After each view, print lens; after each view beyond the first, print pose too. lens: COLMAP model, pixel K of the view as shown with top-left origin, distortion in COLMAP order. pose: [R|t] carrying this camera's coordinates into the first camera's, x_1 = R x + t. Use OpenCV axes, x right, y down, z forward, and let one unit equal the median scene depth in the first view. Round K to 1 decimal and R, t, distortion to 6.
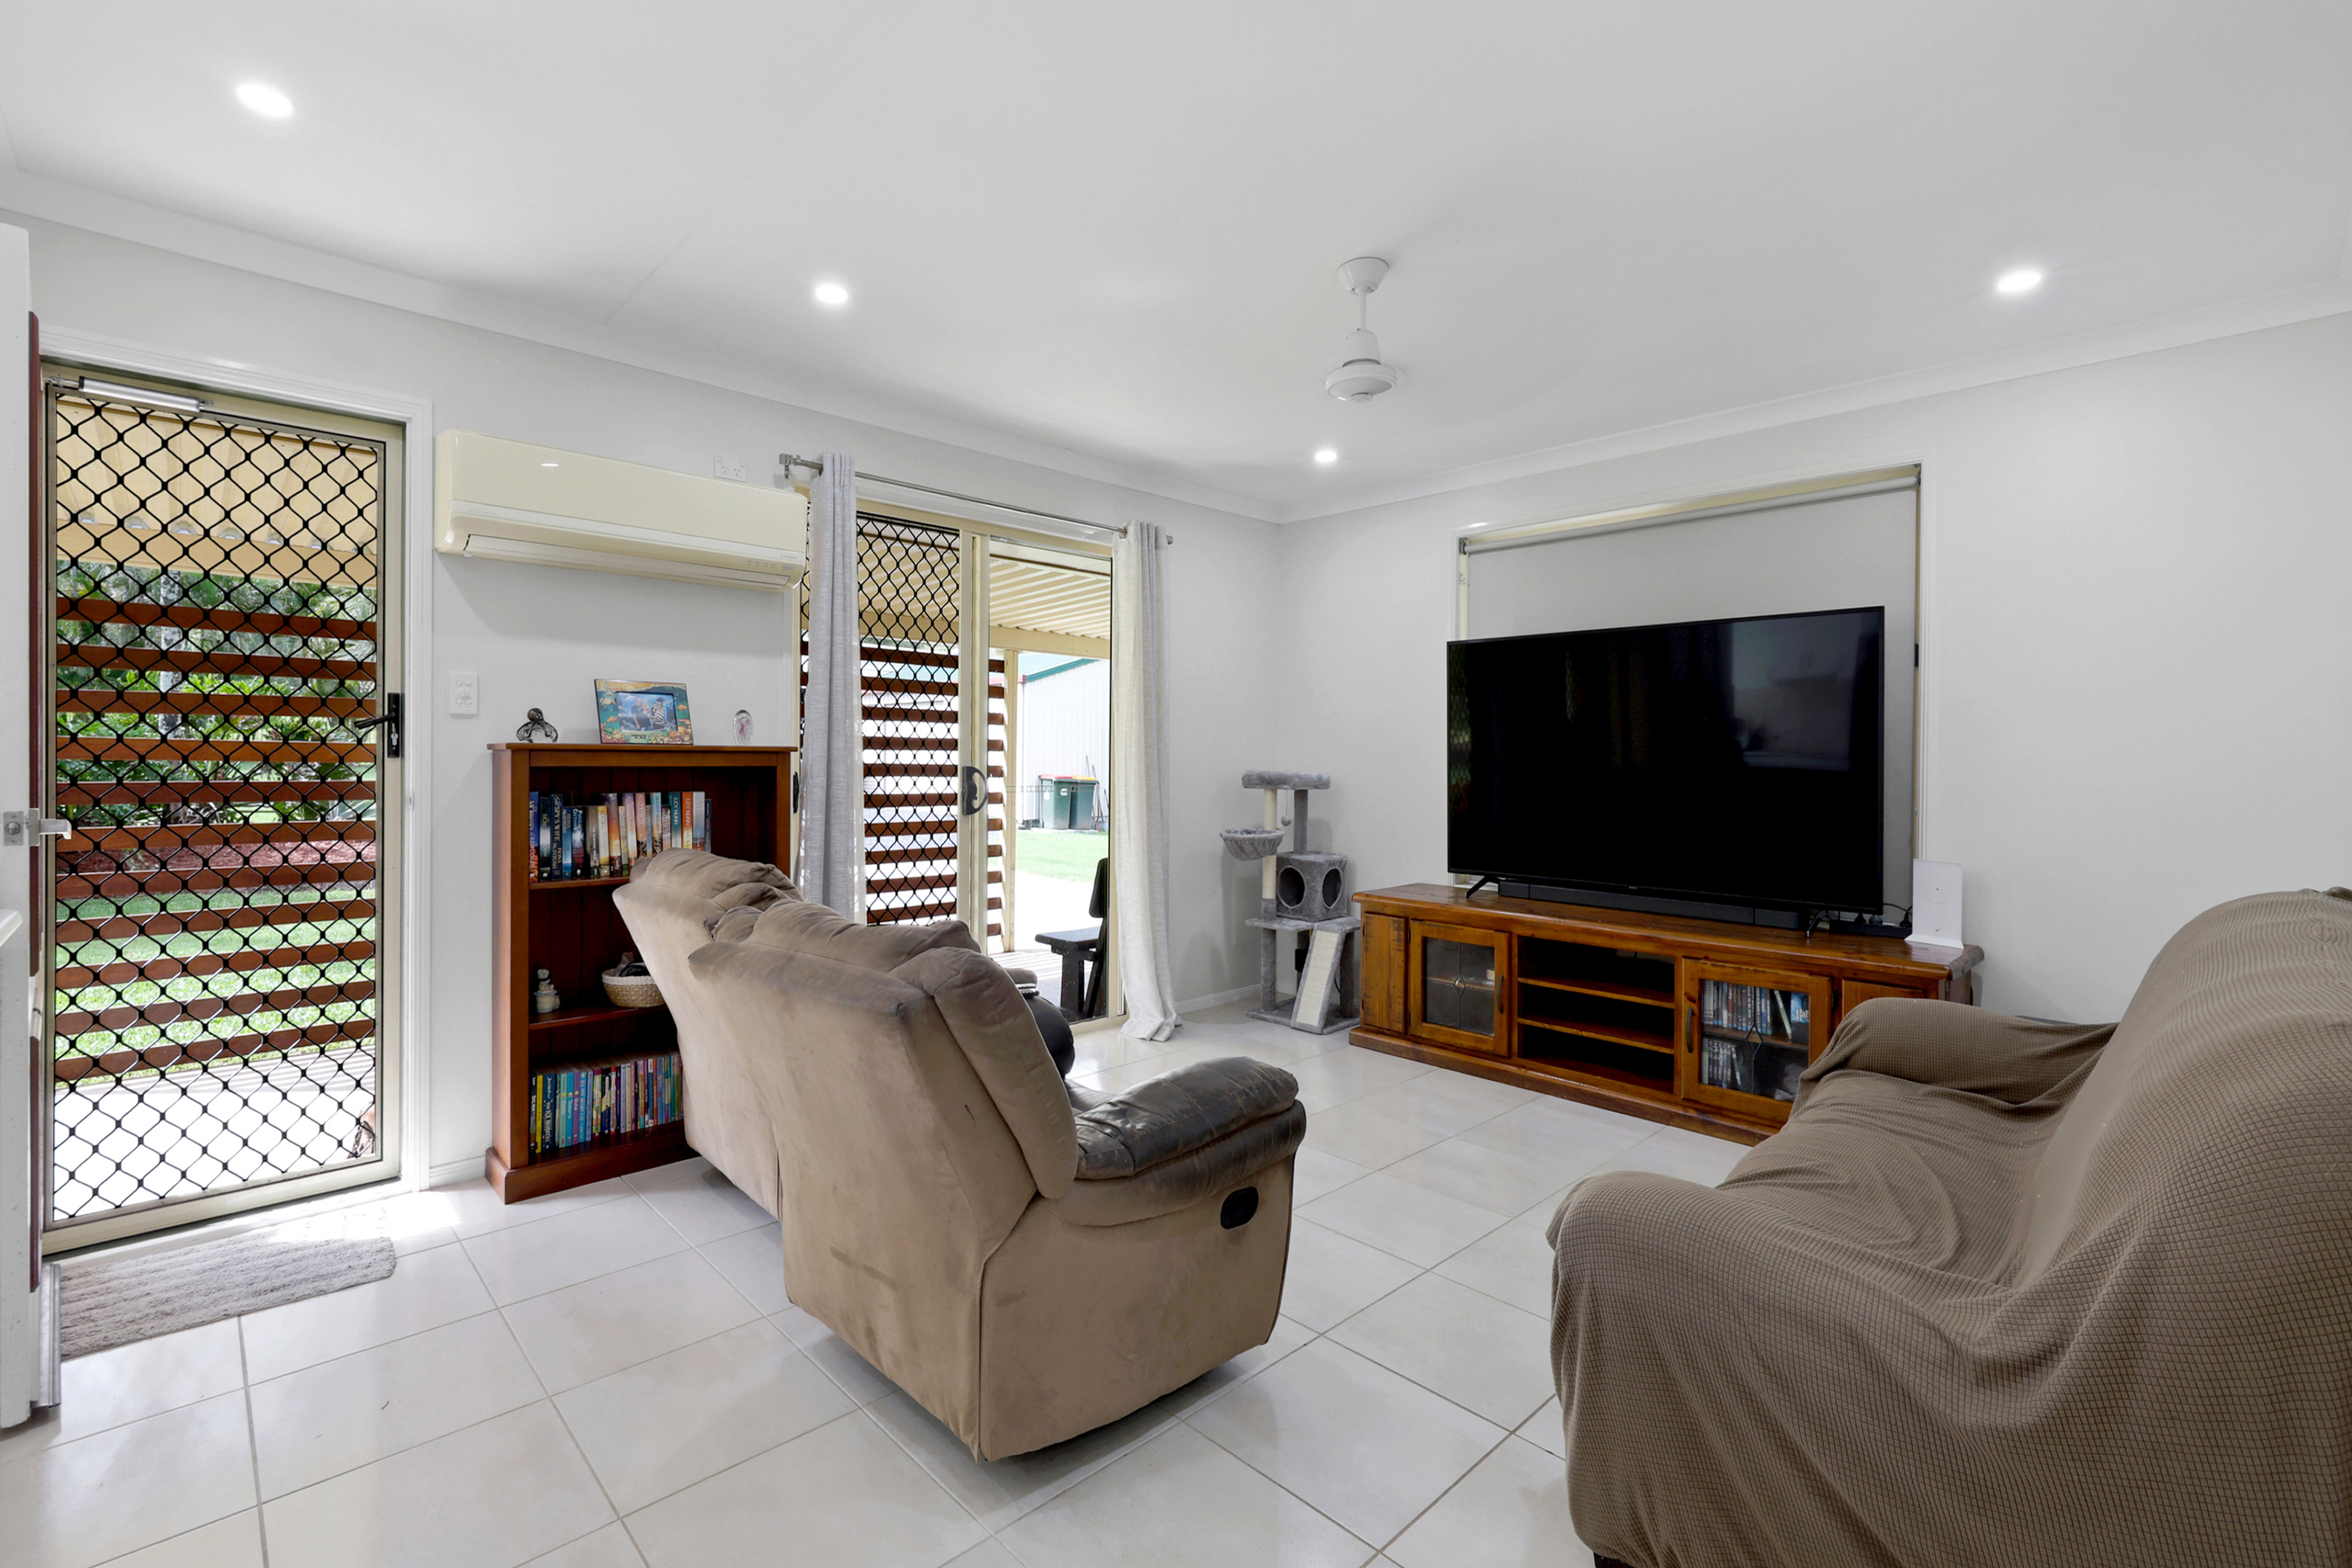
lens RADIAL K [[1041.5, 0, 1179.7], [0, 1041.5, 758.9], [0, 0, 1]] dist [0.000258, 0.000138]
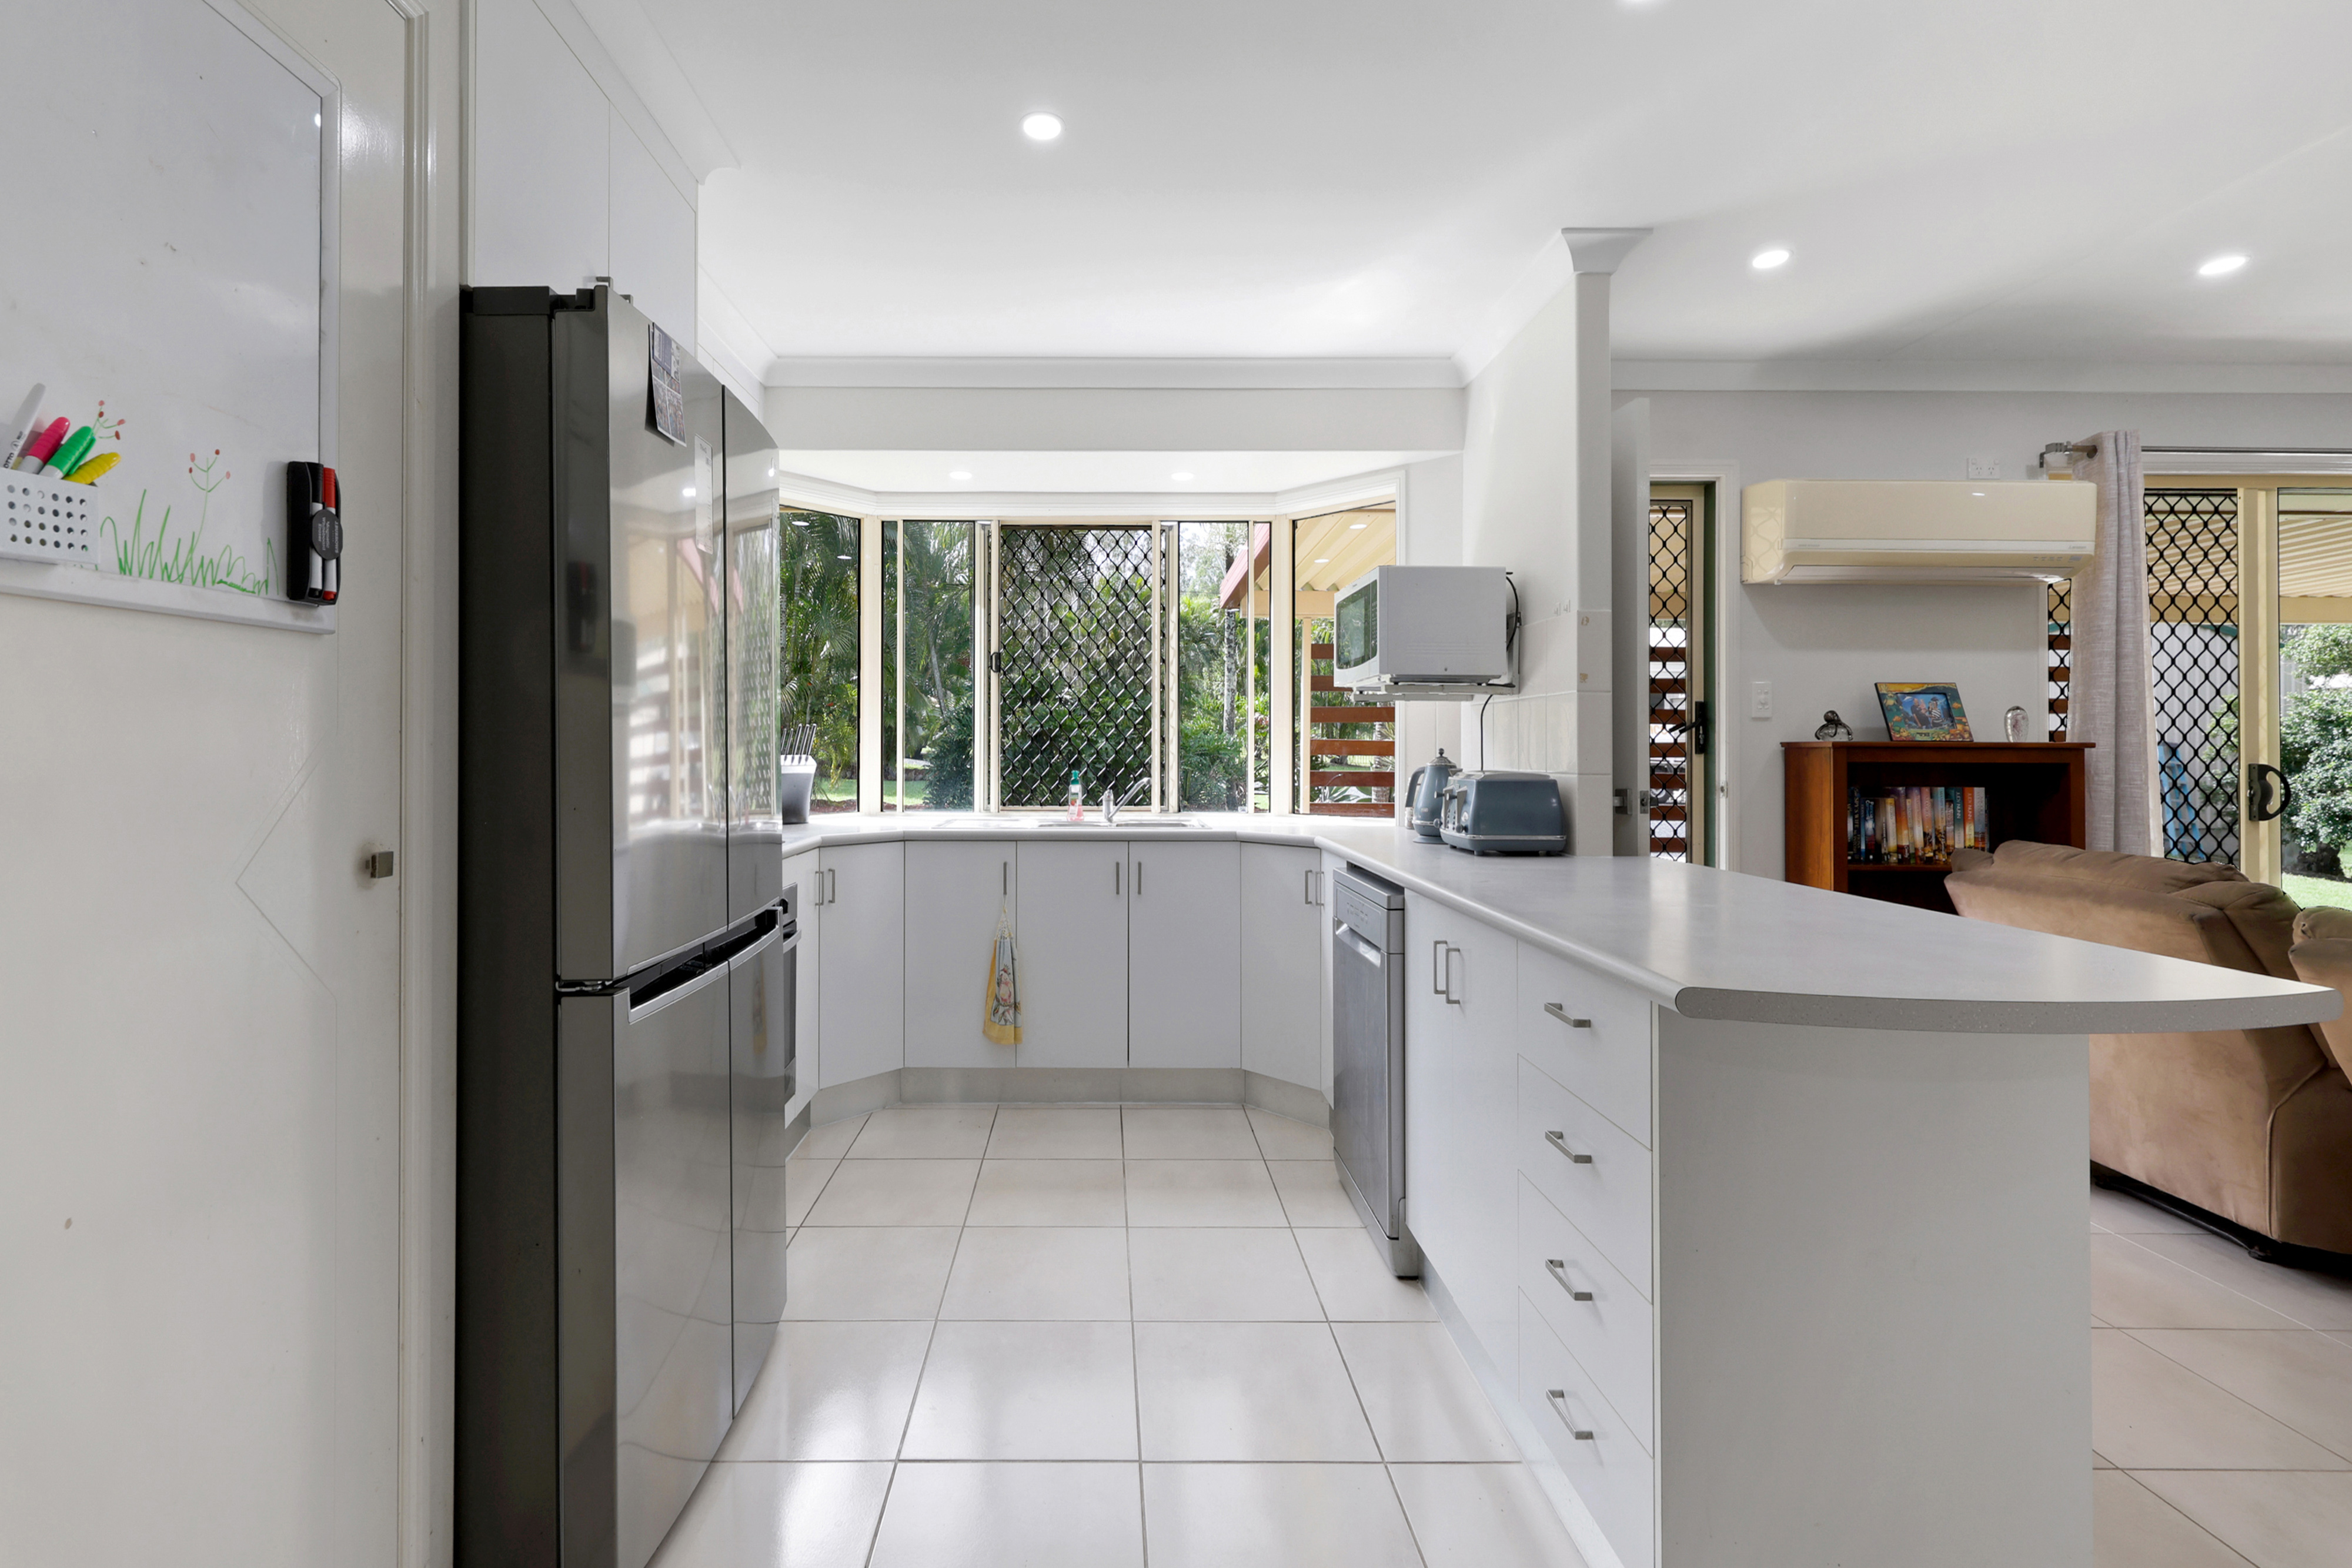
lens RADIAL K [[1043.6, 0, 1172.6], [0, 1043.6, 739.0], [0, 0, 1]] dist [-0.000035, -0.000275]
pose [[0.716305, -0.009758, -0.697719, -0.319369], [0.000219, 0.999905, -0.013759, -0.002208], [0.697787, 0.009702, 0.716240, -0.303460]]
